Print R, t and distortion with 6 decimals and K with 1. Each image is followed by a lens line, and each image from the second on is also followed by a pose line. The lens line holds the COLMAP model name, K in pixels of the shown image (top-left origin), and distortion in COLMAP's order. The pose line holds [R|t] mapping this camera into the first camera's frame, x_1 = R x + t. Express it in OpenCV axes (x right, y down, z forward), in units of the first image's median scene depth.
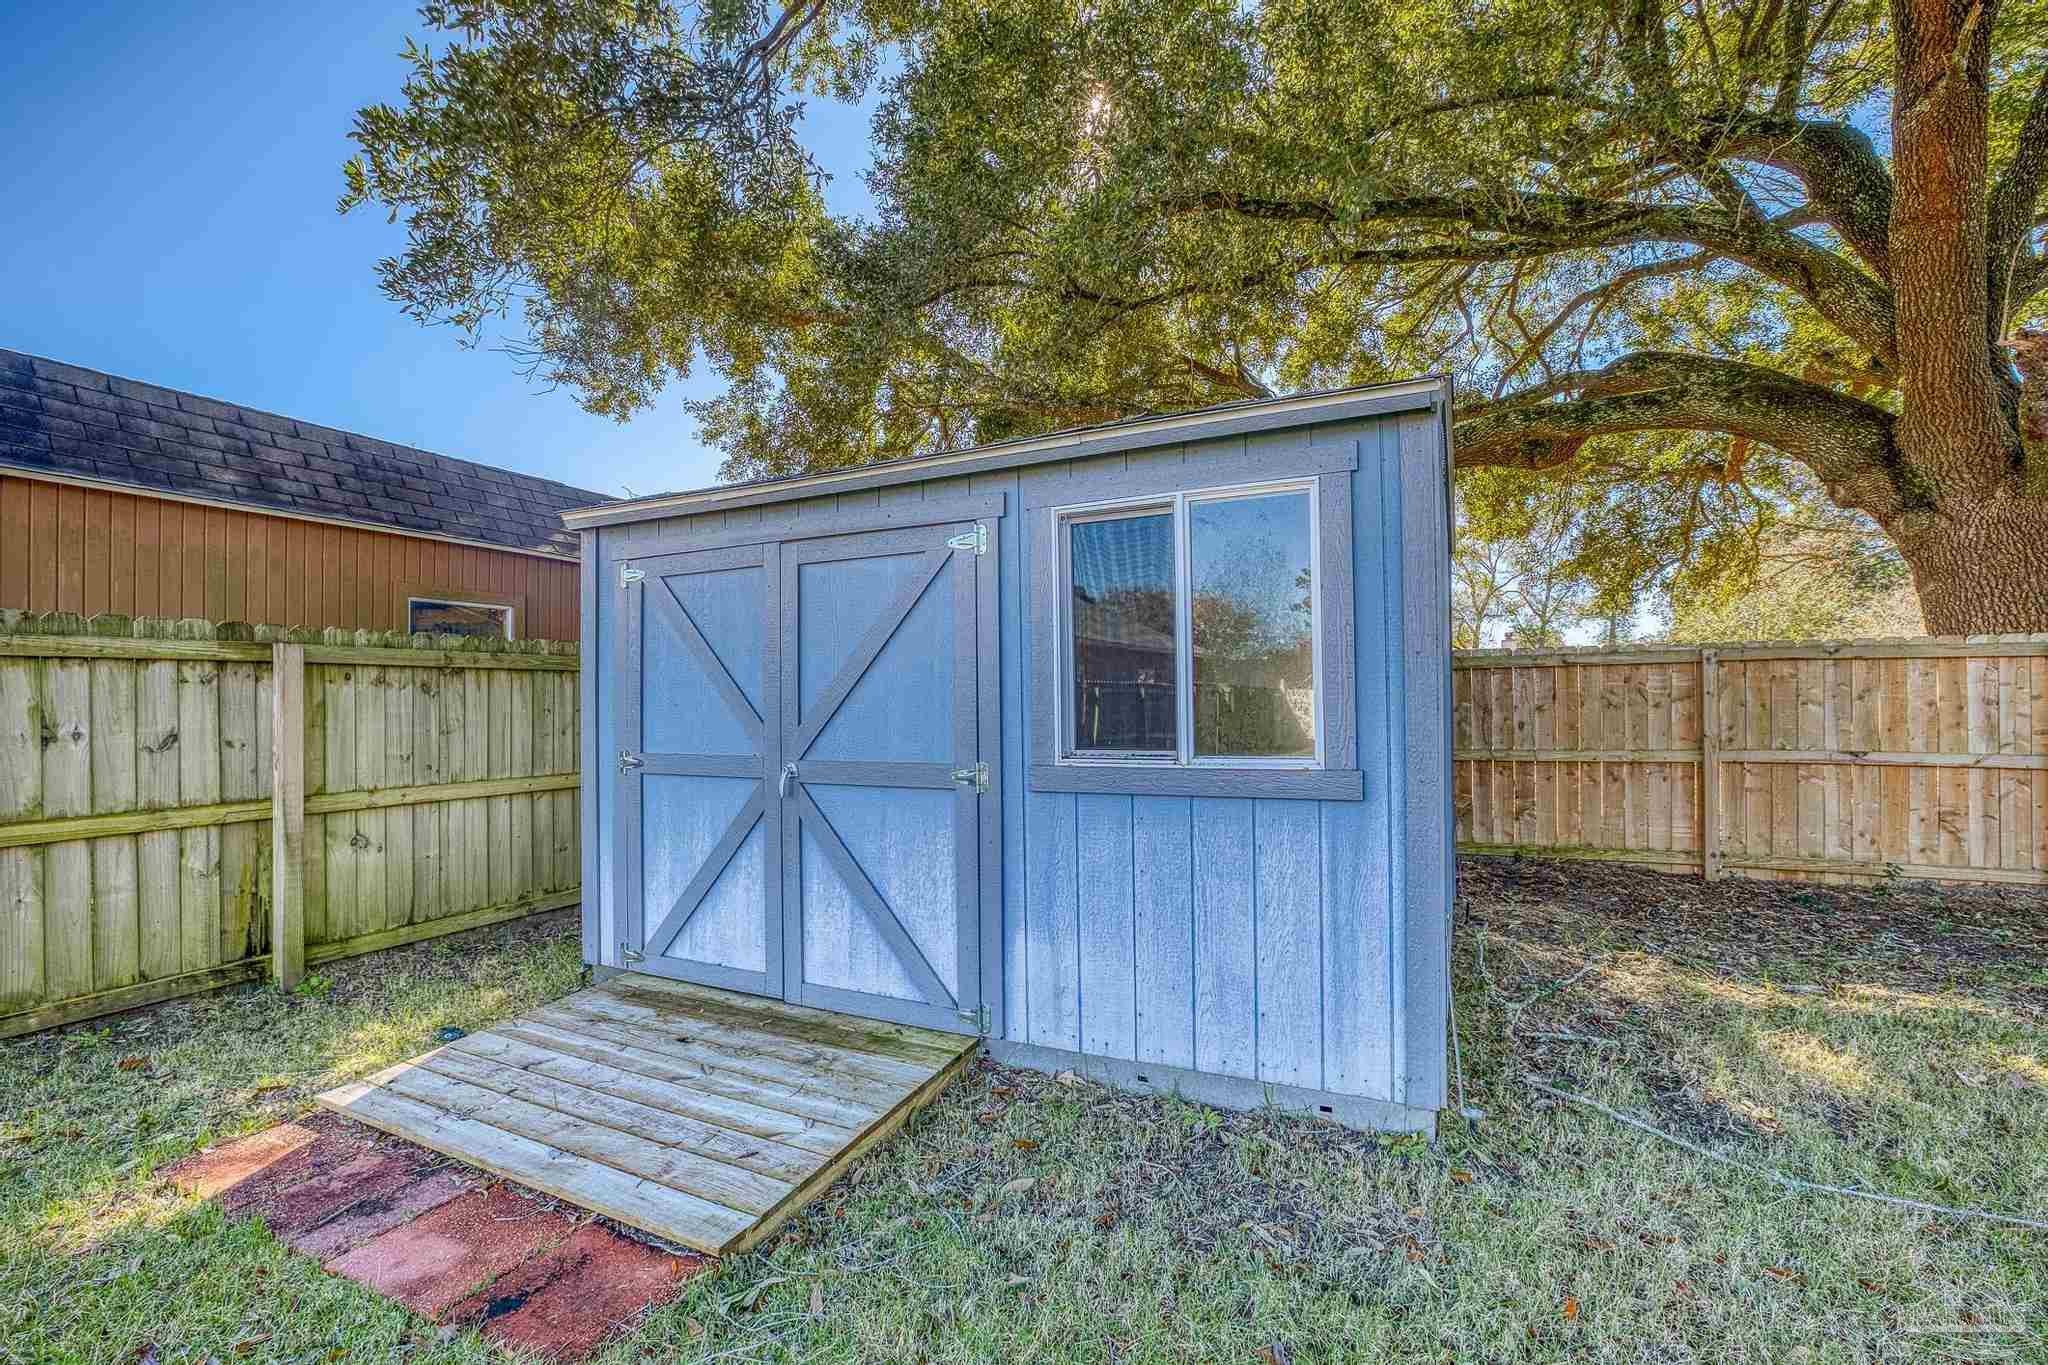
lens RADIAL K [[889.0, 0, 1019.1], [0, 889.0, 704.1], [0, 0, 1]] dist [-0.057417, 0.022275]
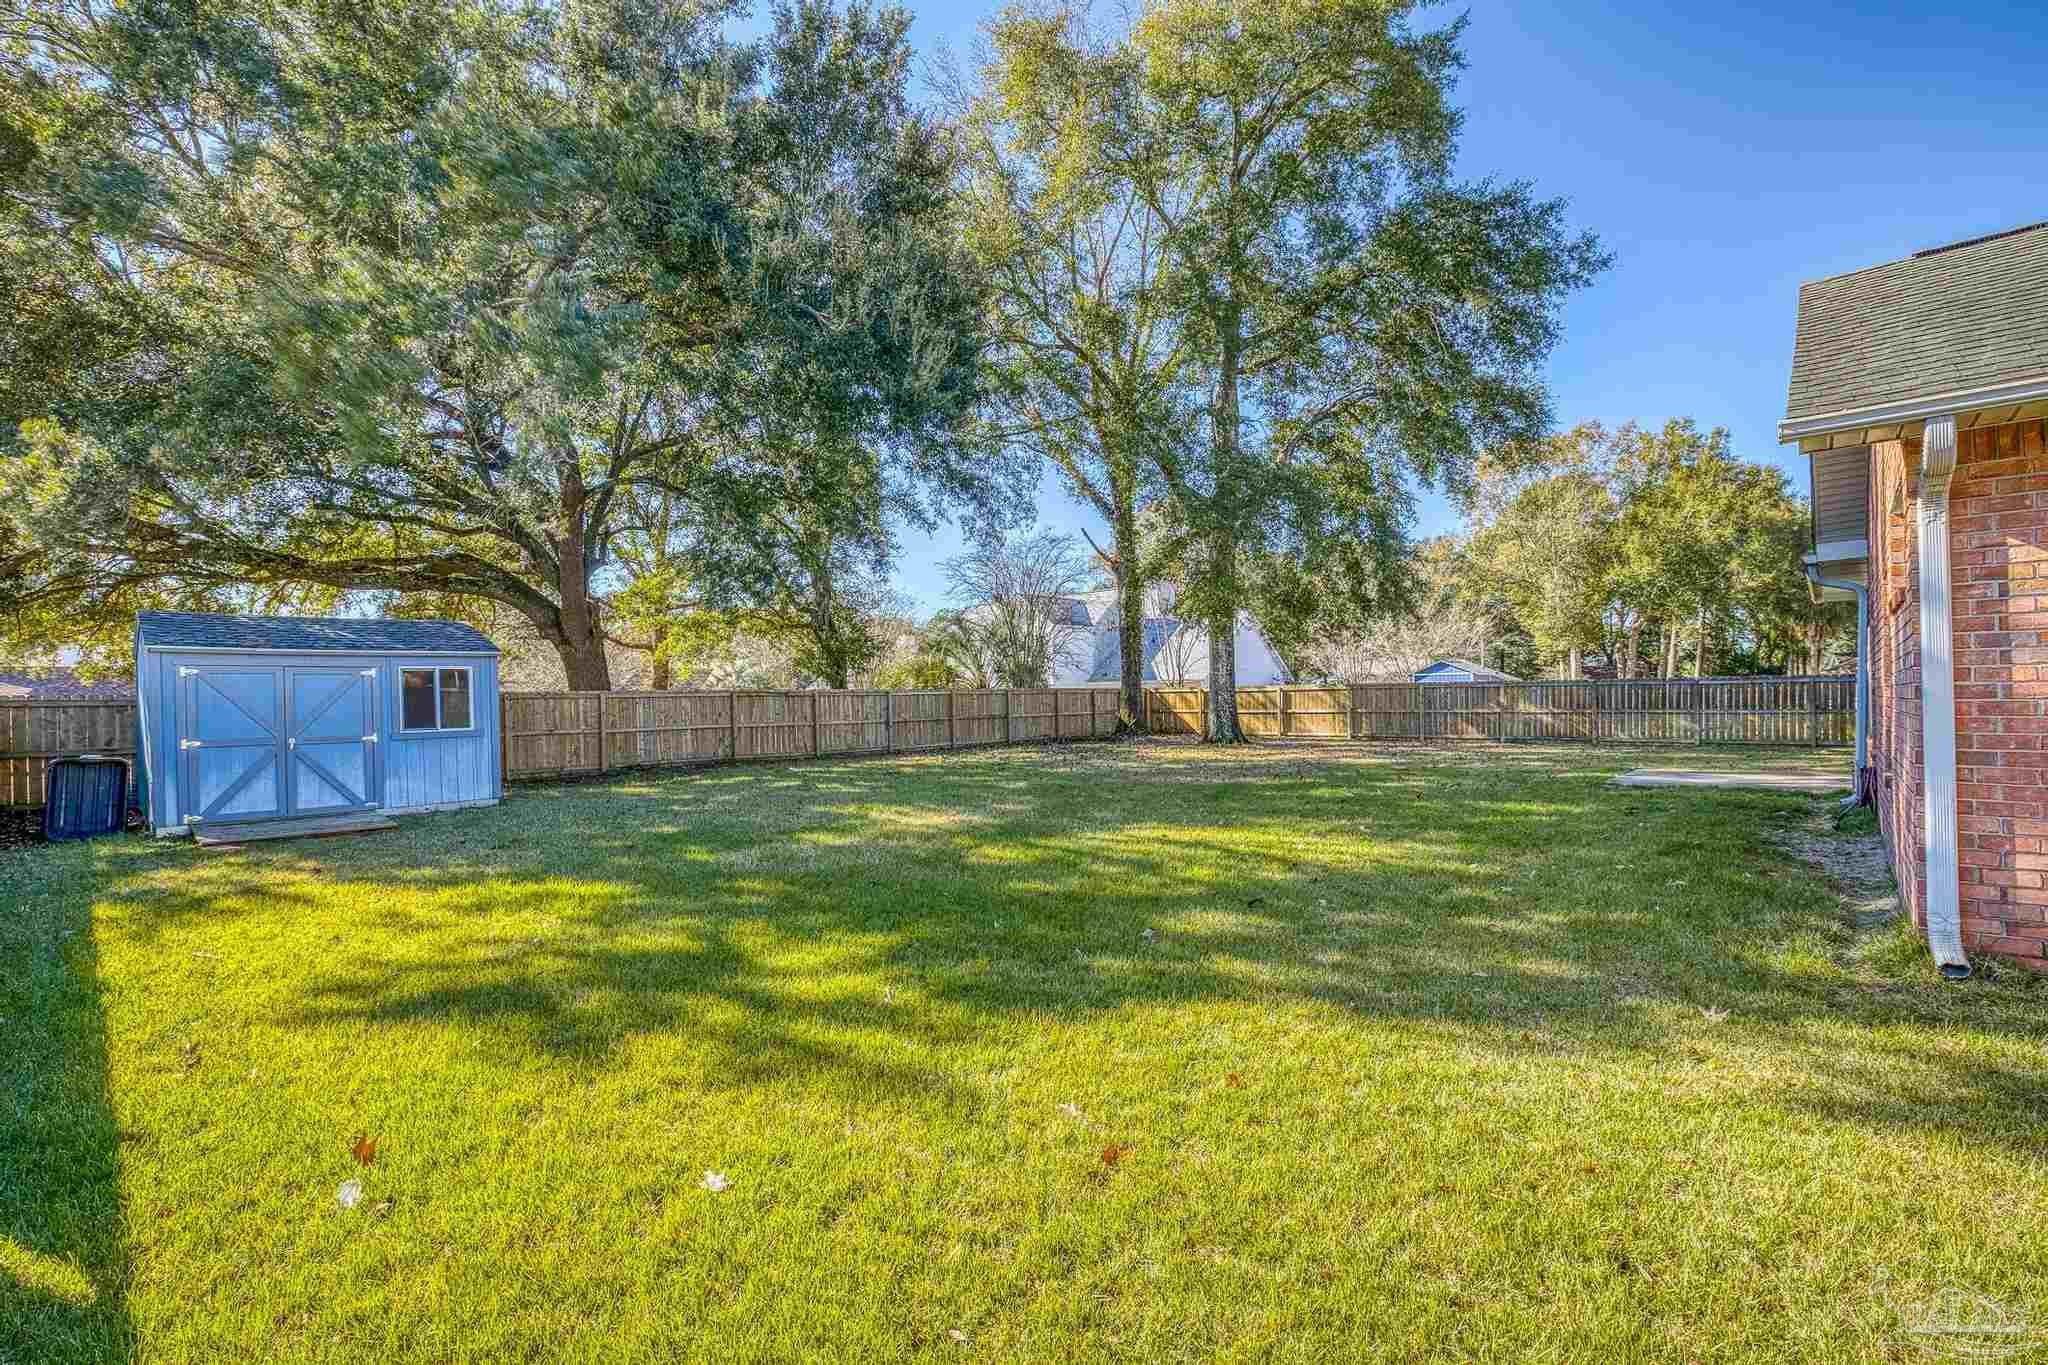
lens RADIAL K [[889.0, 0, 1019.1], [0, 889.0, 704.1], [0, 0, 1]] dist [-0.057417, 0.022275]
pose [[0.271915, -0.004711, 0.962310, -2.302810], [0.020471, 0.999790, -0.000890, 0.002371], [-0.962104, 0.019941, 0.271954, -2.117191]]
